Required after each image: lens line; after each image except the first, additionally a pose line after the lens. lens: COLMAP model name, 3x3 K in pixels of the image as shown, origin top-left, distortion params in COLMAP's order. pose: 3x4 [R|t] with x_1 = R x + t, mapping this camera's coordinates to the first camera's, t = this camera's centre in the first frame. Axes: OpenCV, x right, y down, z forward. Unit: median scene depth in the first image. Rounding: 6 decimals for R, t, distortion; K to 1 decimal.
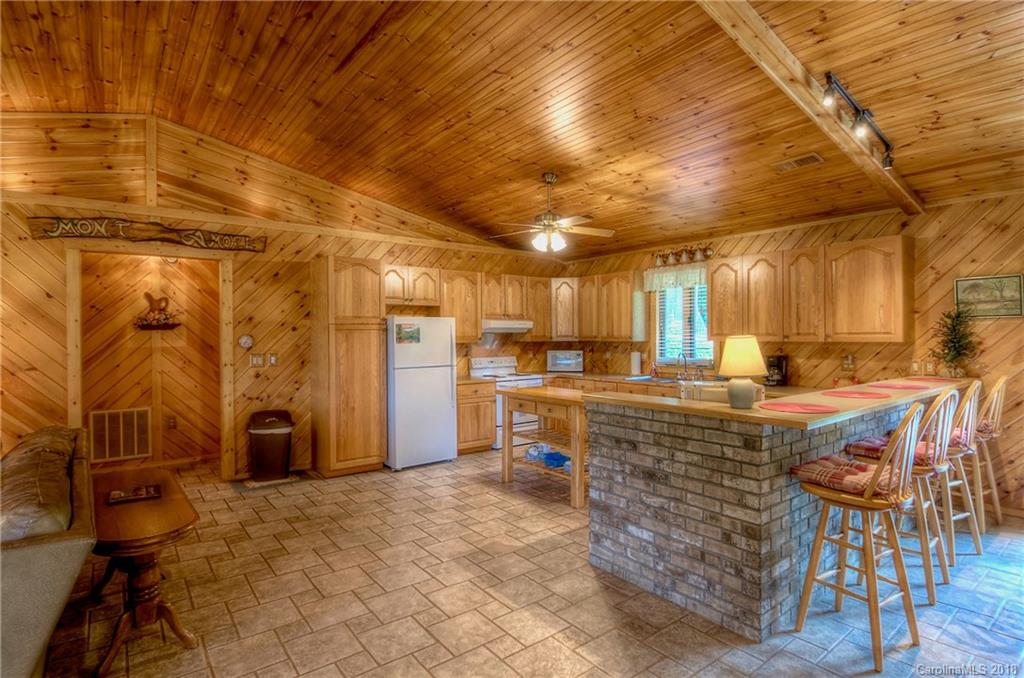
lens RADIAL K [[513.8, 0, 512.0], [0, 513.8, 339.0], [0, 0, 1]] dist [0.000411, -0.016488]
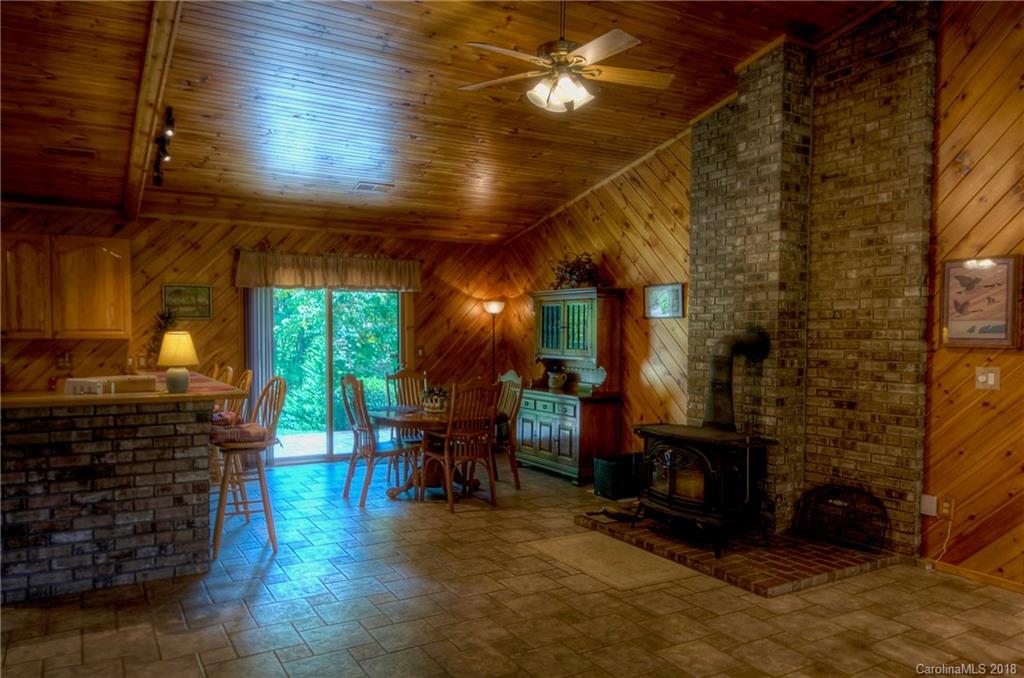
lens RADIAL K [[722.4, 0, 510.9], [0, 722.4, 358.2], [0, 0, 1]] dist [0.009545, 0.002319]
pose [[0.117197, -0.028876, 0.992689, -0.658144], [0.000195, 0.999578, 0.029053, 0.002956], [-0.993109, -0.003211, 0.117153, 0.018881]]
